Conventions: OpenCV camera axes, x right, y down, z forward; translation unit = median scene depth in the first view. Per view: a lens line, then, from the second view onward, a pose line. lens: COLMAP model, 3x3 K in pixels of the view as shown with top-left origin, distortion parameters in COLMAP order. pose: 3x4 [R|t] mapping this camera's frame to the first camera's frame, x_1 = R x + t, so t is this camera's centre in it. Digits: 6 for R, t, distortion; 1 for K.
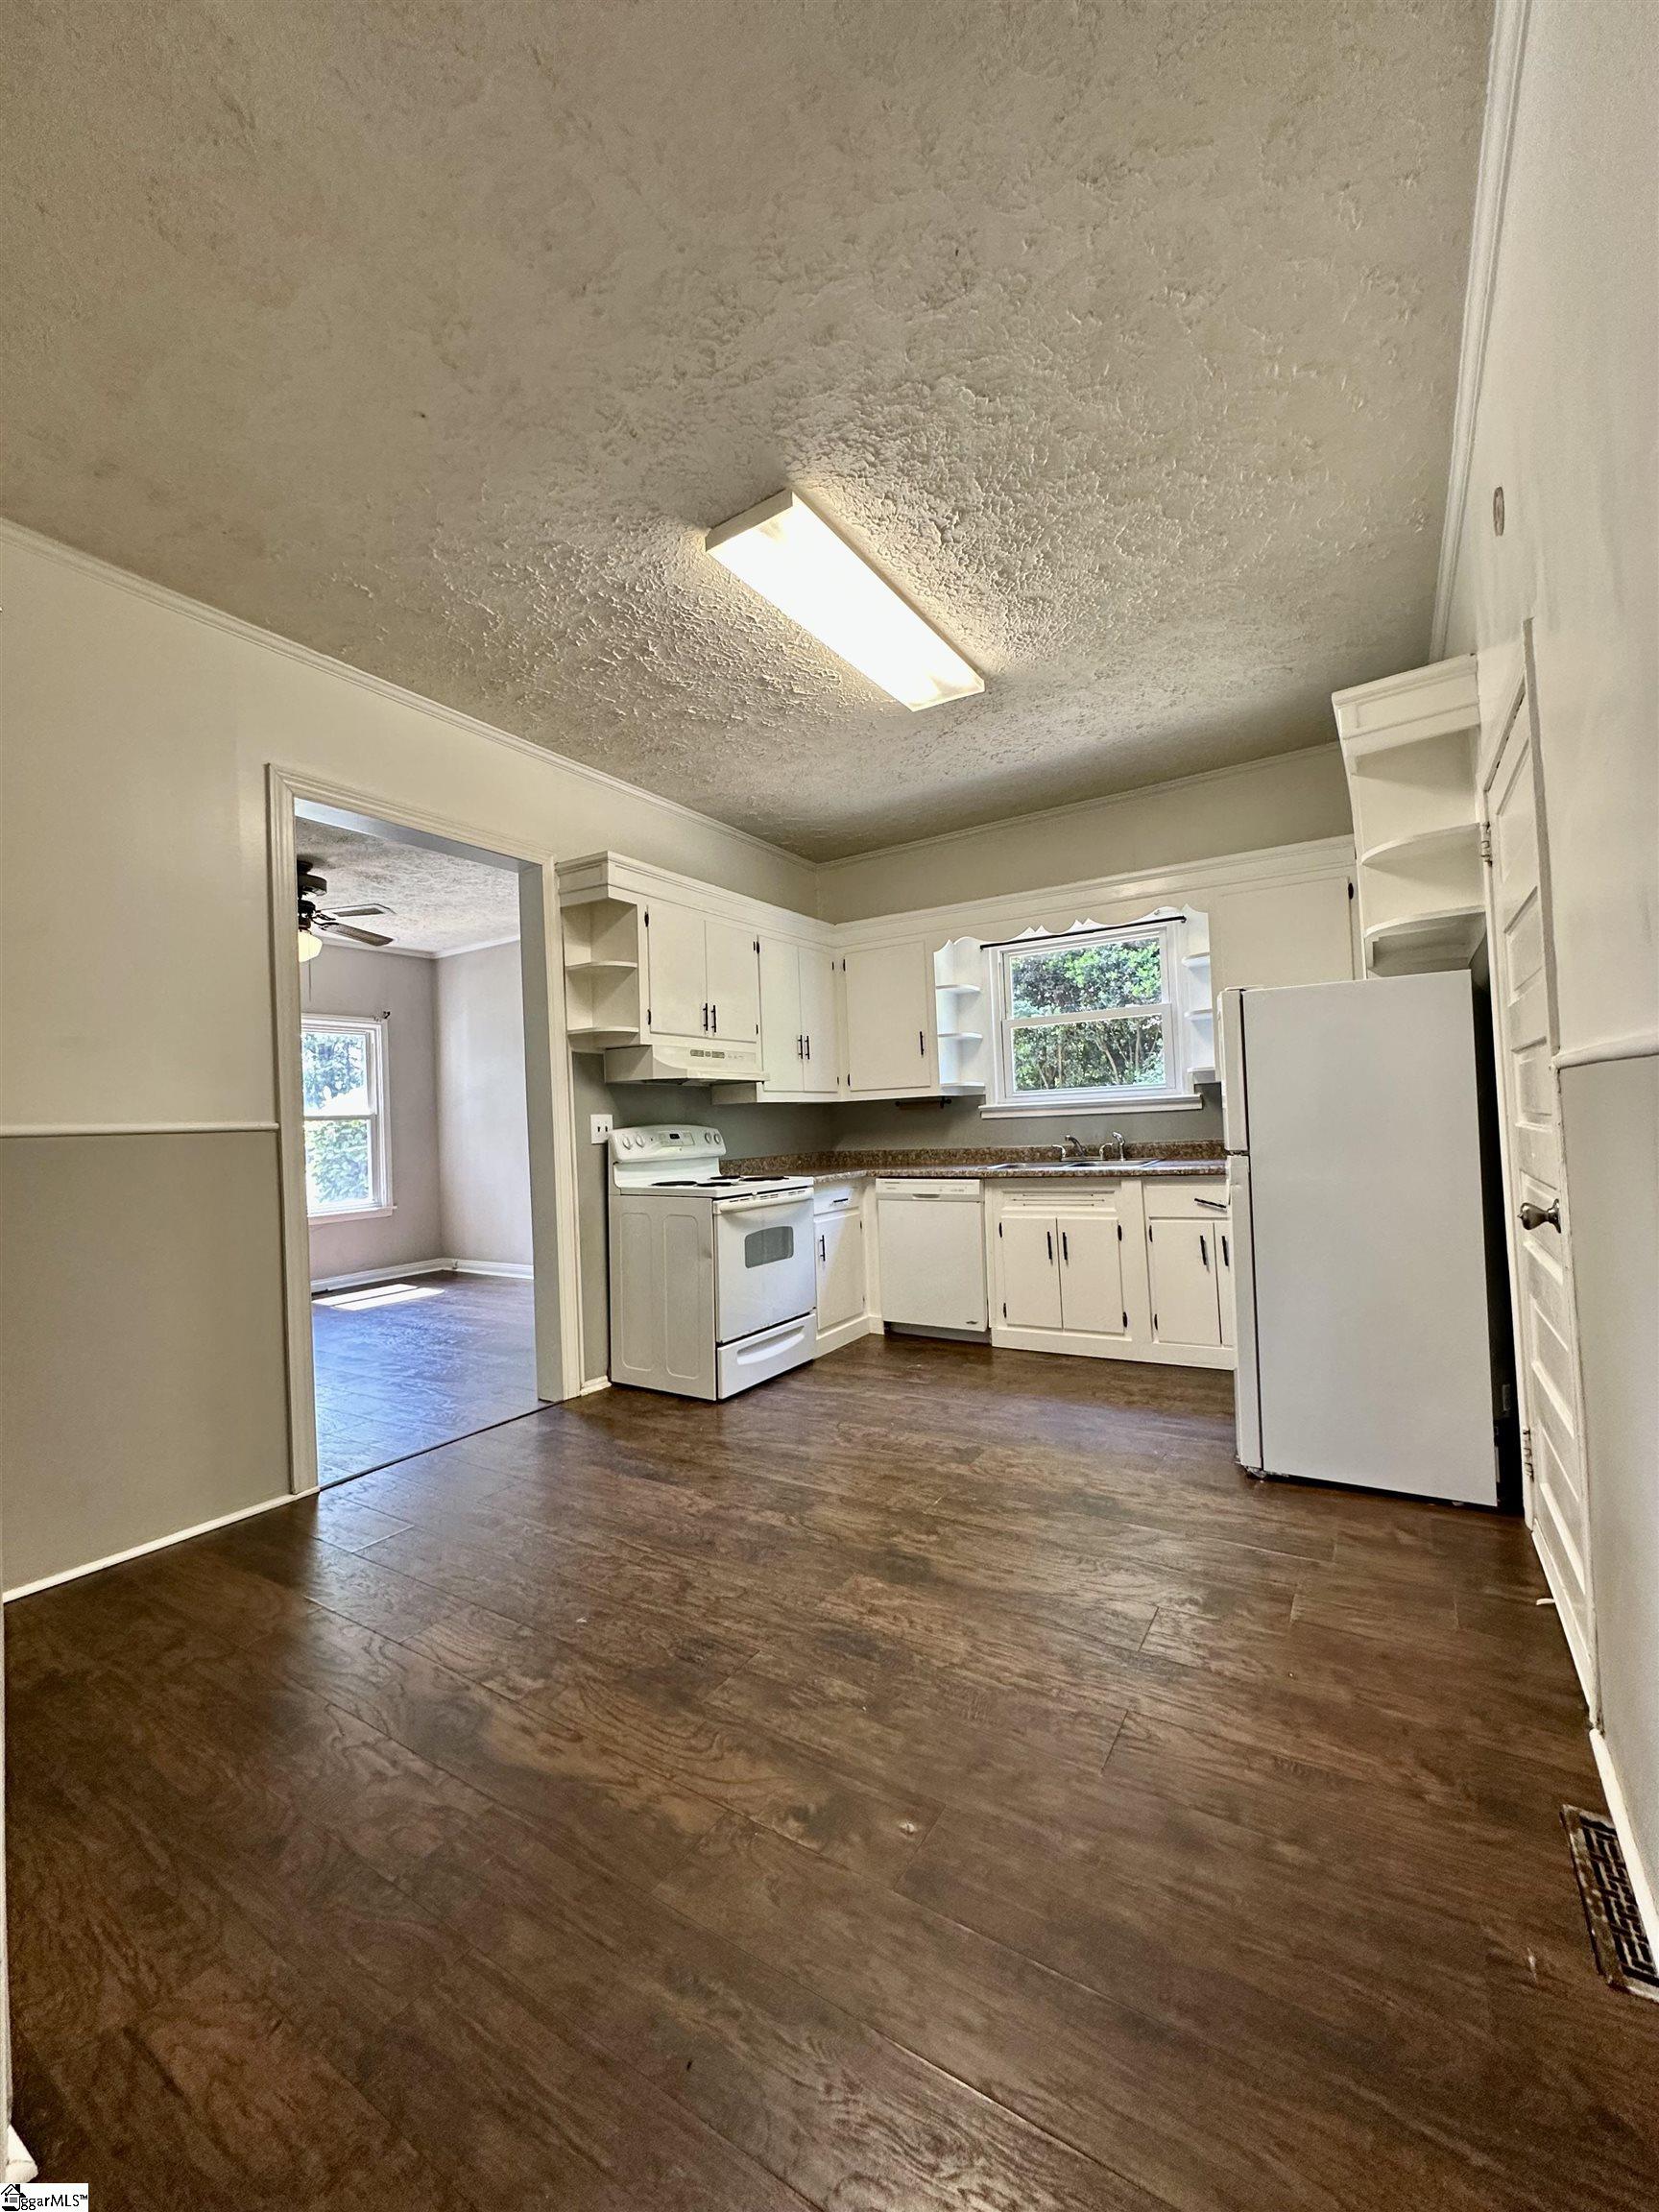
lens RADIAL K [[886.4, 0, 822.1], [0, 886.4, 1100.4], [0, 0, 1]] dist [-0.006108, 0.001367]
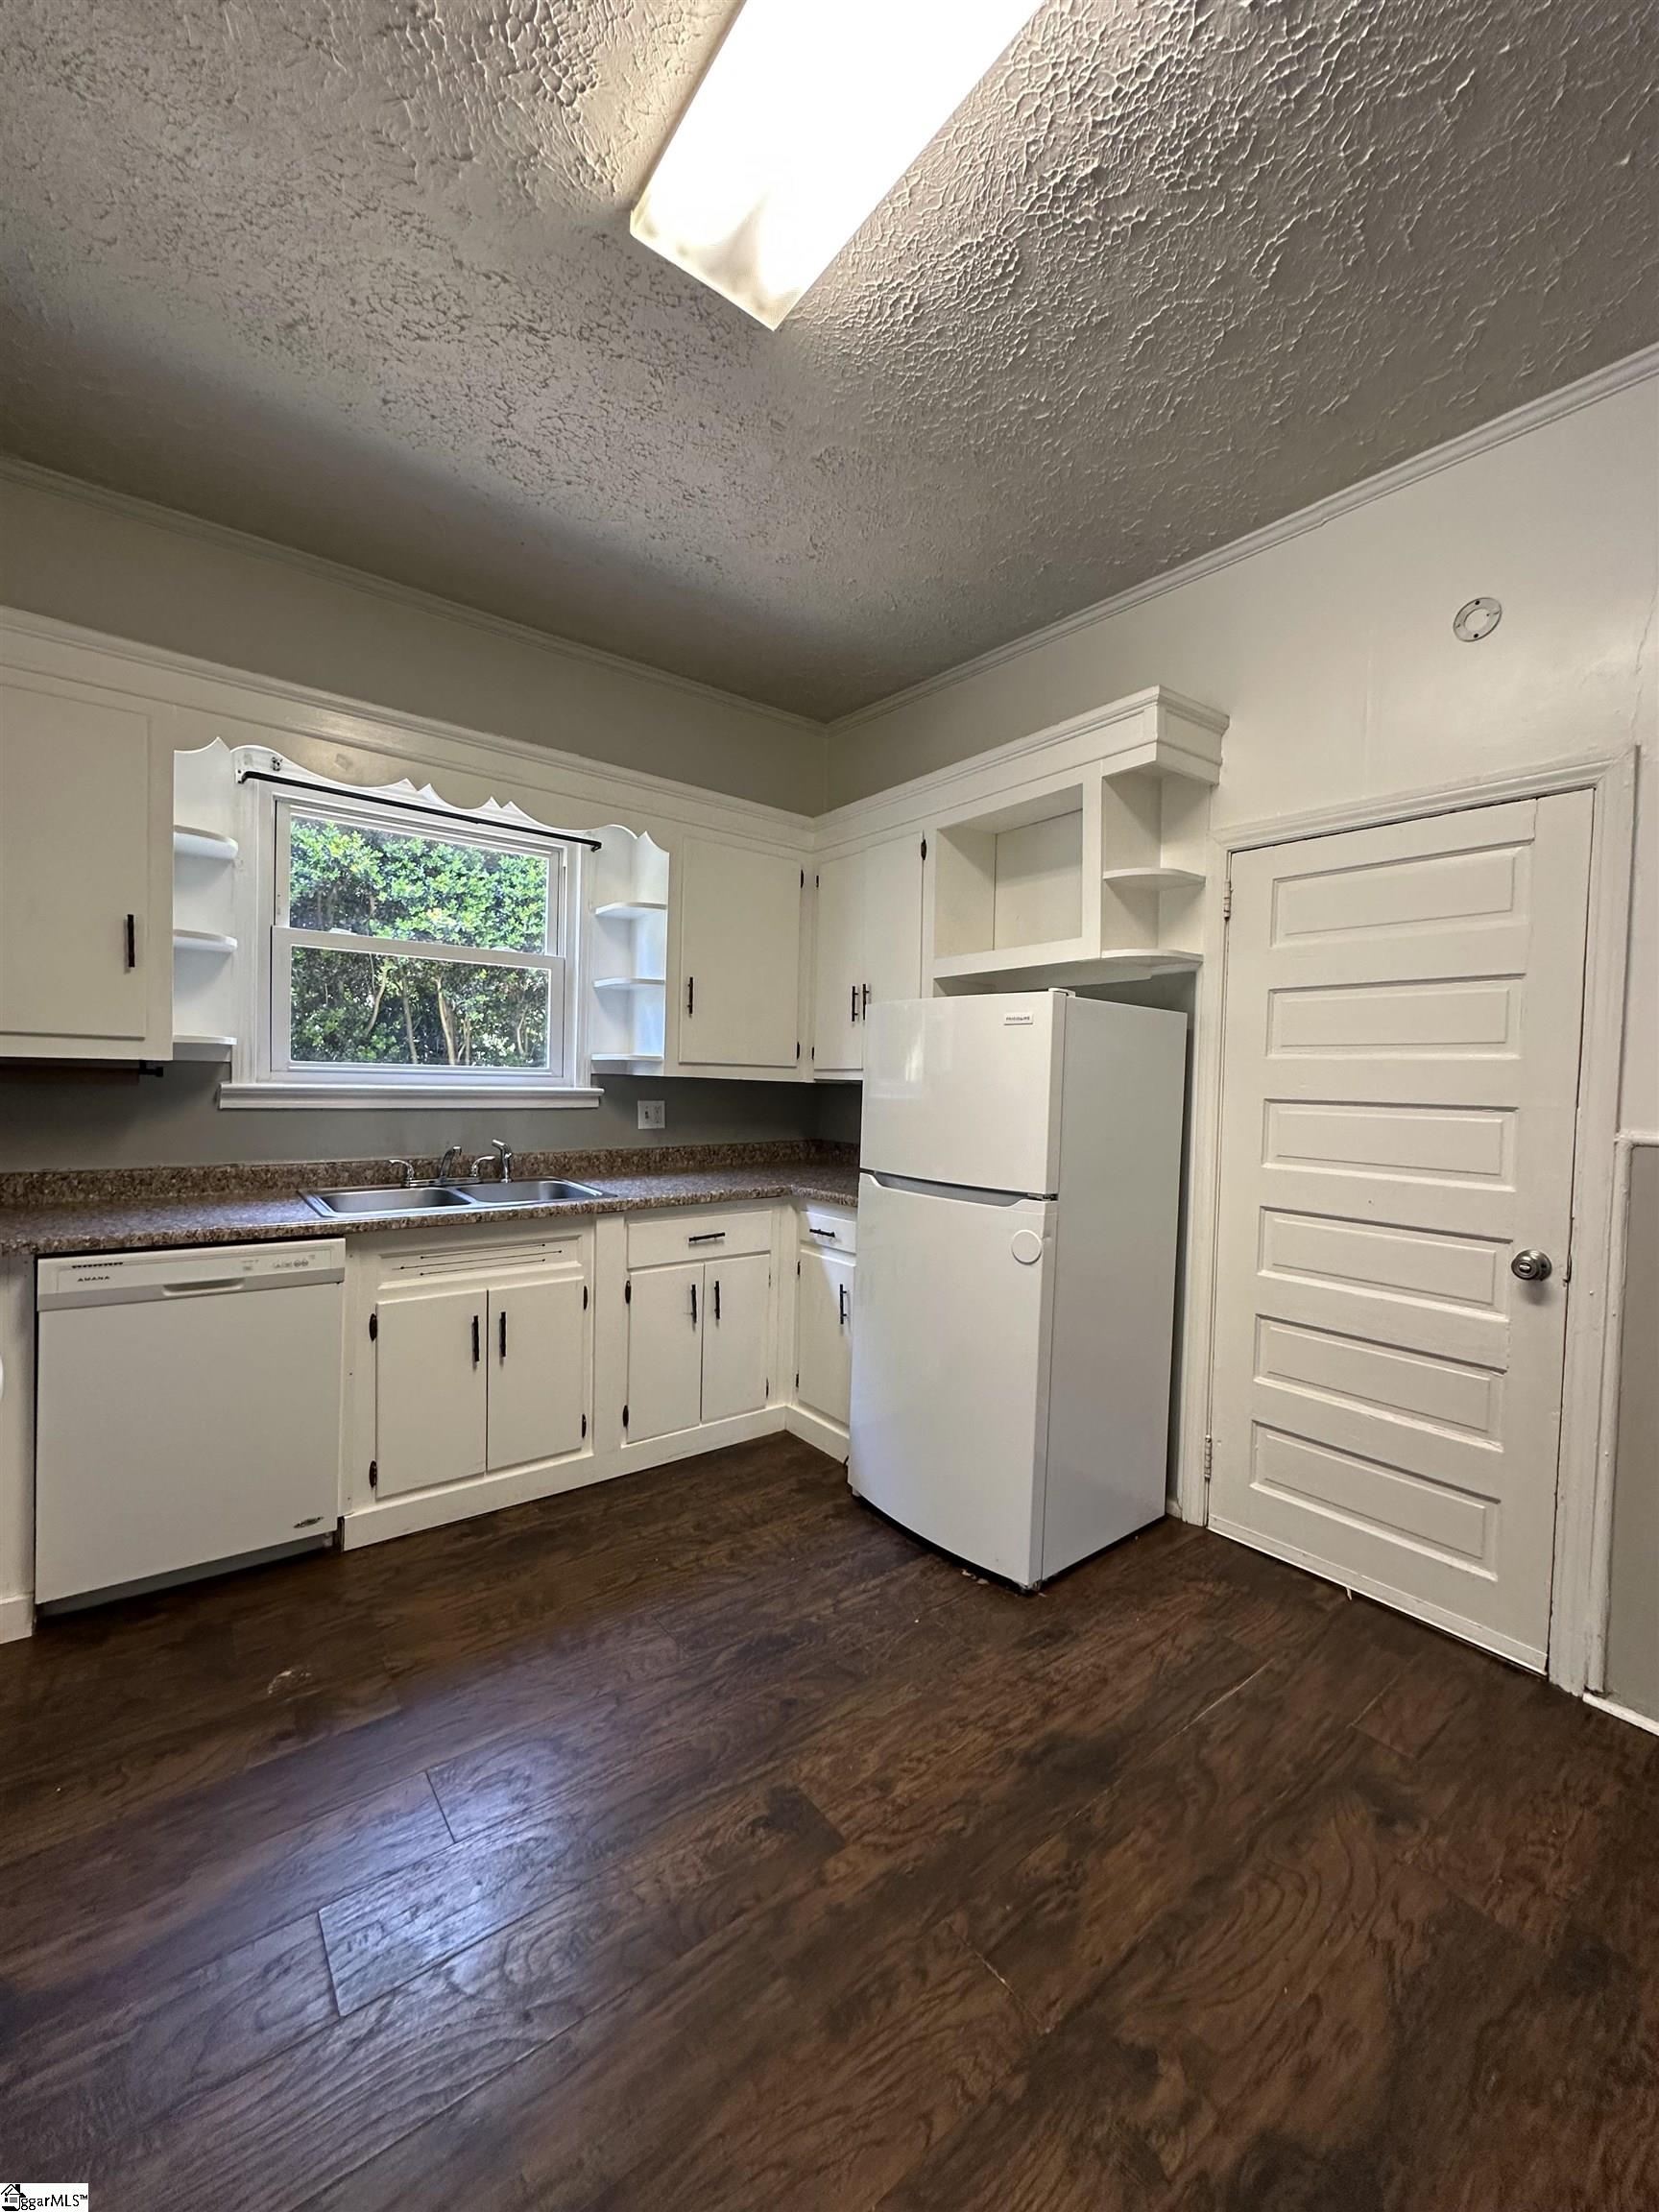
lens RADIAL K [[886.4, 0, 830.8], [0, 886.4, 1103.5], [0, 0, 1]] dist [-0.006108, 0.001367]
pose [[0.327216, 0.021080, 0.944715, -0.225752], [-0.066035, 0.997817, 0.000608, -0.007503], [-0.942640, -0.062583, 0.327893, 0.603427]]
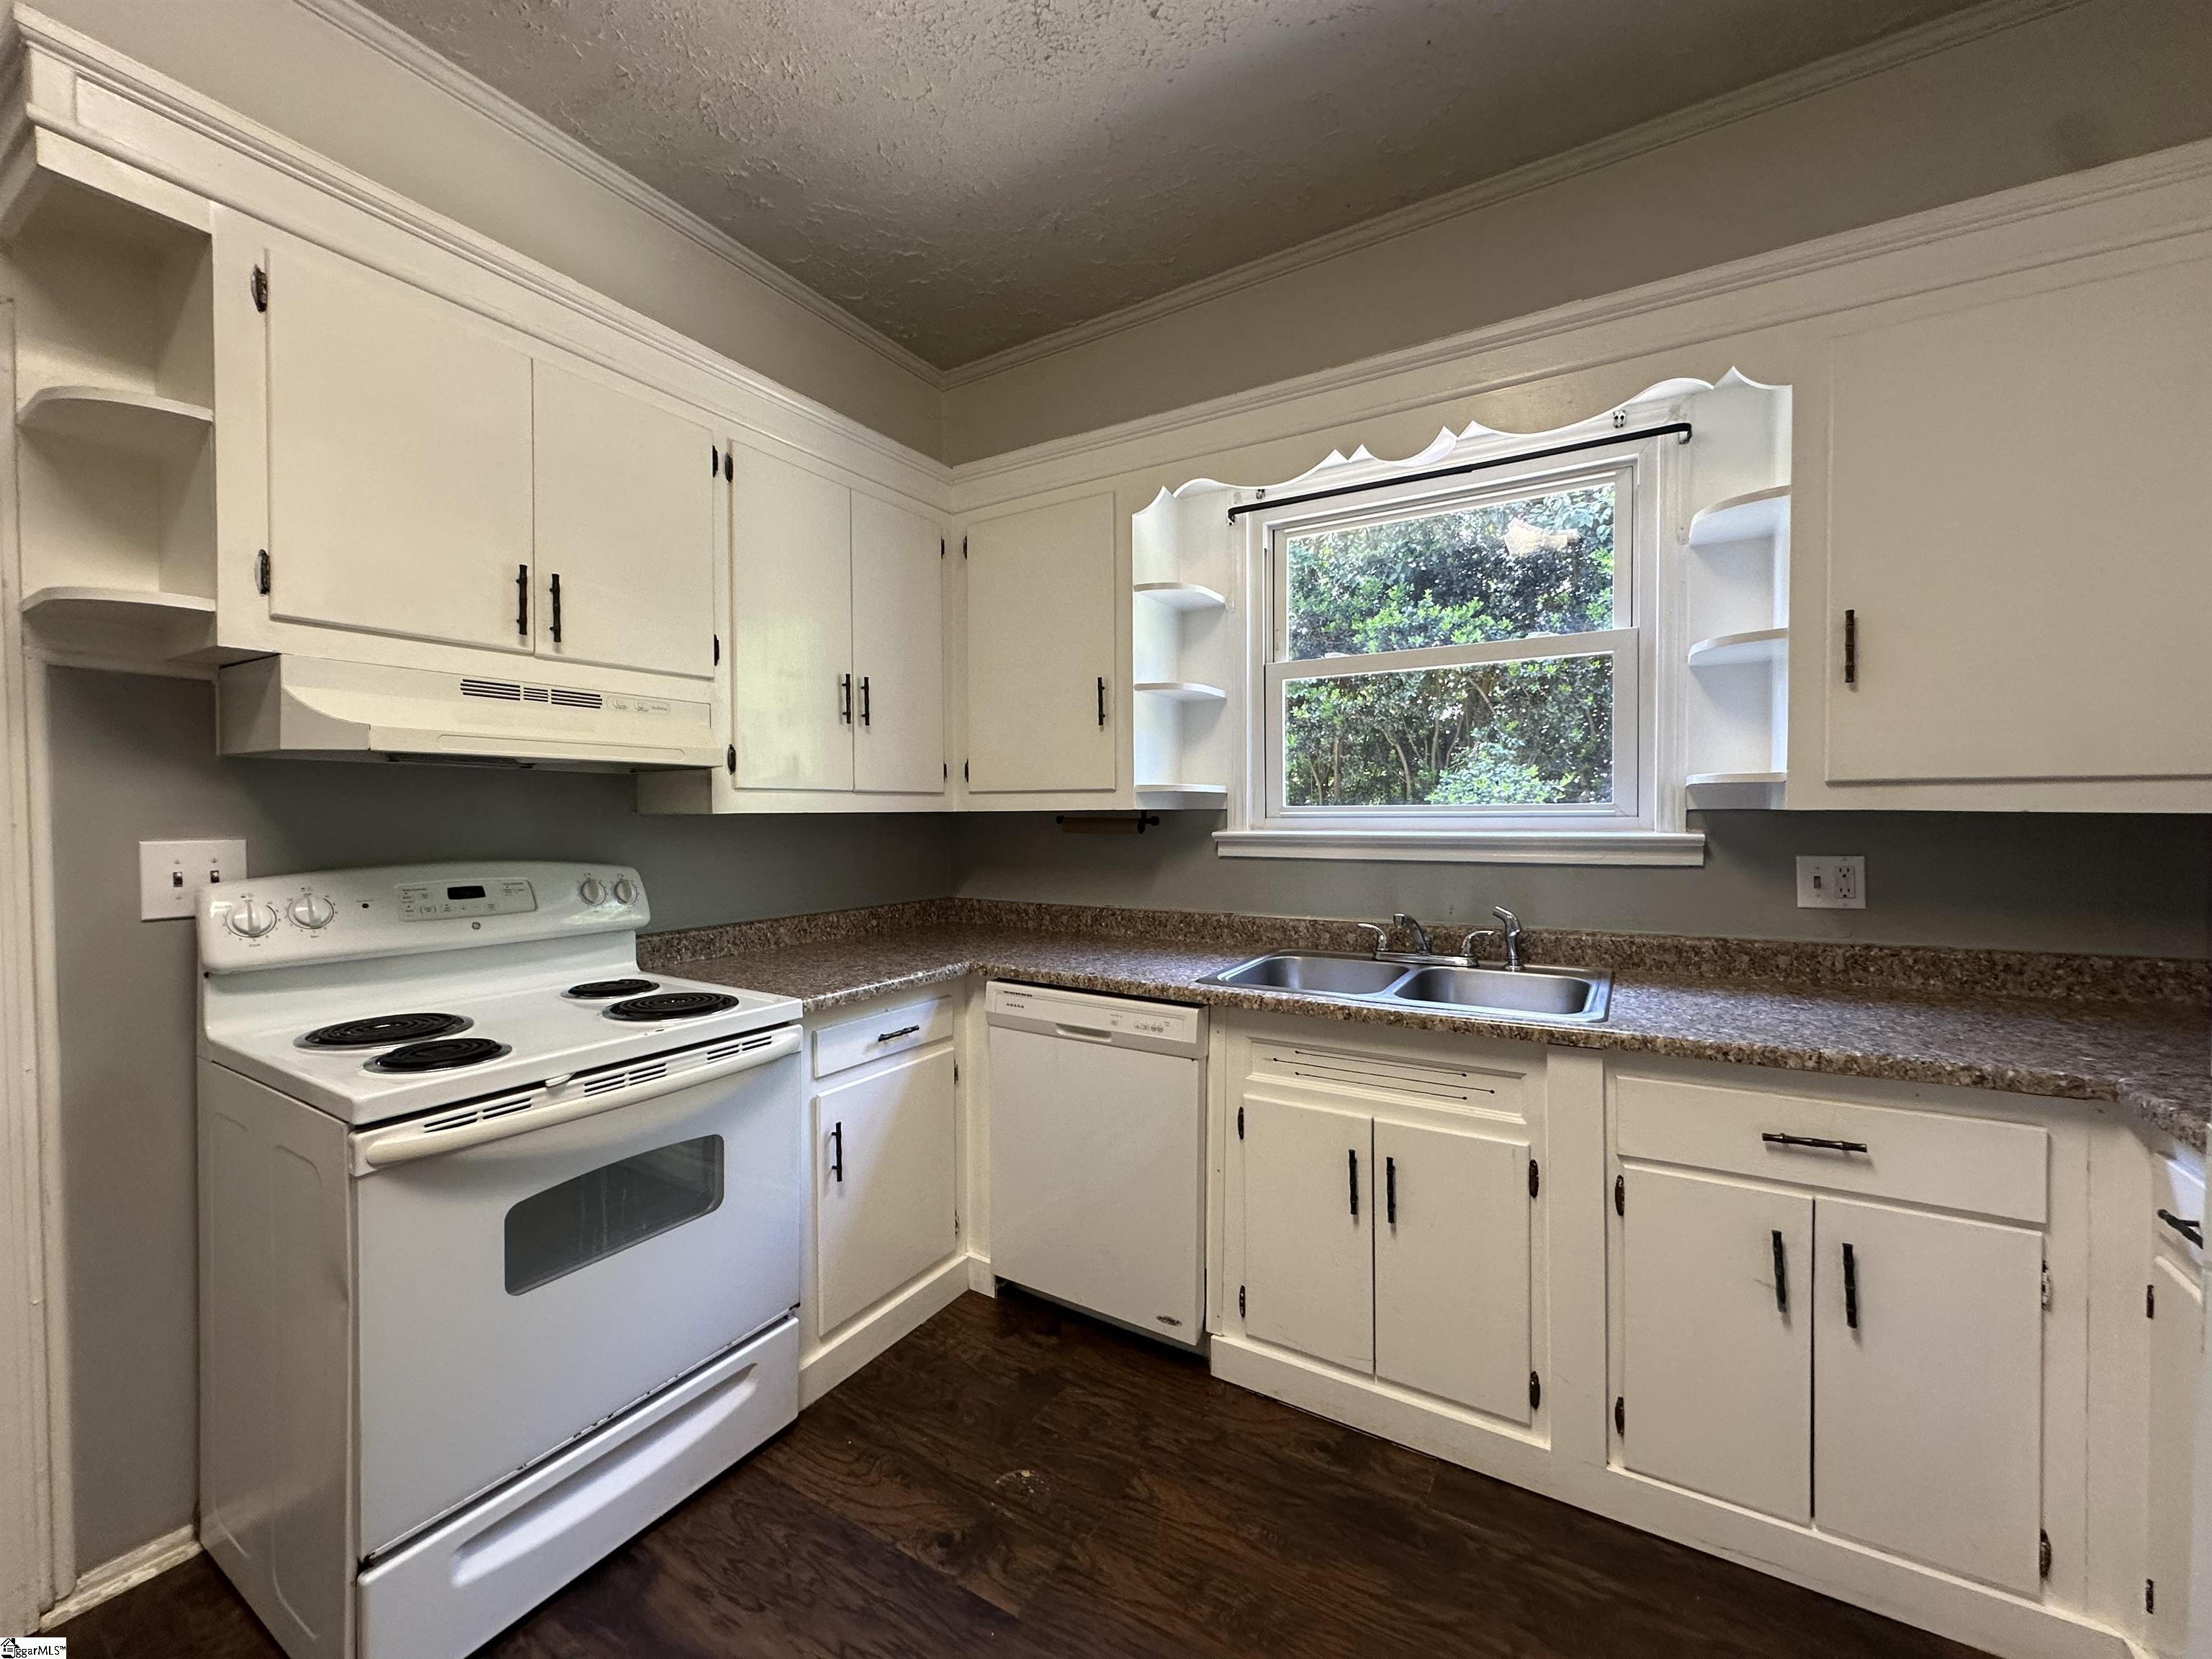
lens RADIAL K [[886.4, 0, 1104.5], [0, 886.4, 829.4], [0, 0, 1]] dist [-0.006108, 0.001367]
pose [[0.999134, 0.035015, 0.022473, 0.124424], [-0.035997, 0.998343, 0.044886, -0.018750], [-0.020864, -0.045656, 0.998739, 0.596137]]
